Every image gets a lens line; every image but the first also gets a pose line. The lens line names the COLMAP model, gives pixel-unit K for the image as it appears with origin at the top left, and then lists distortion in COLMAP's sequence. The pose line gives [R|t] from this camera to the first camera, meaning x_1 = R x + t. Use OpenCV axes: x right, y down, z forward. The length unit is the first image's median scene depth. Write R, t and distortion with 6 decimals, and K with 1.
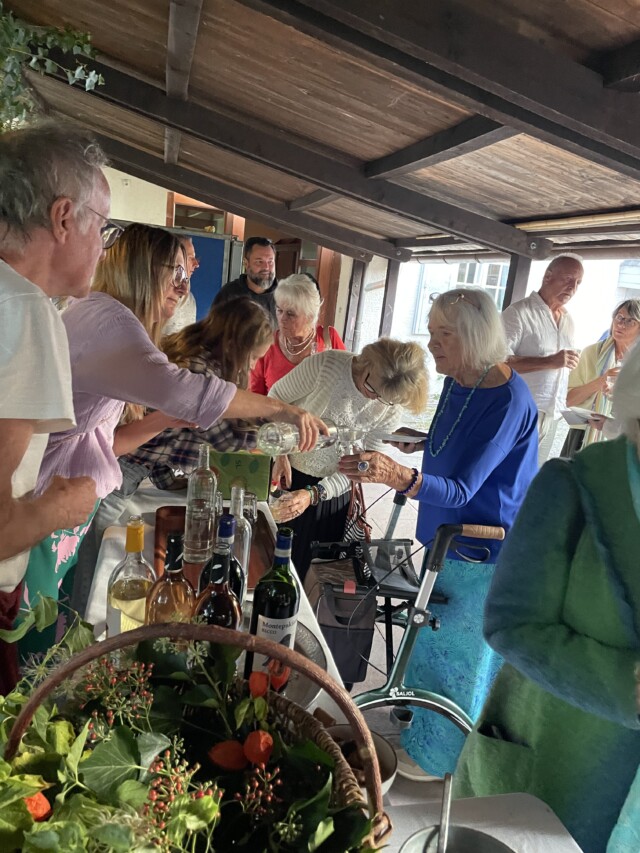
lens RADIAL K [[643.6, 0, 317.6], [0, 643.6, 427.2], [0, 0, 1]] dist [0.067760, -0.082577]
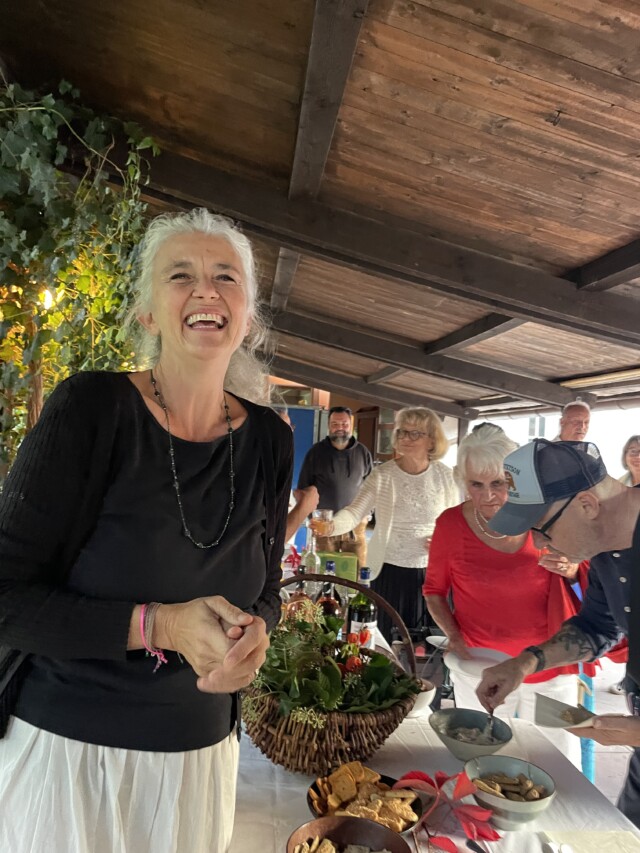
lens RADIAL K [[643.6, 0, 319.9], [0, 643.6, 425.3], [0, 0, 1]] dist [0.067760, -0.082577]
pose [[0.991049, -0.056938, -0.120747, 0.014278], [0.024253, 0.966224, -0.256561, 0.059397], [0.131277, 0.251336, 0.958956, -0.183168]]
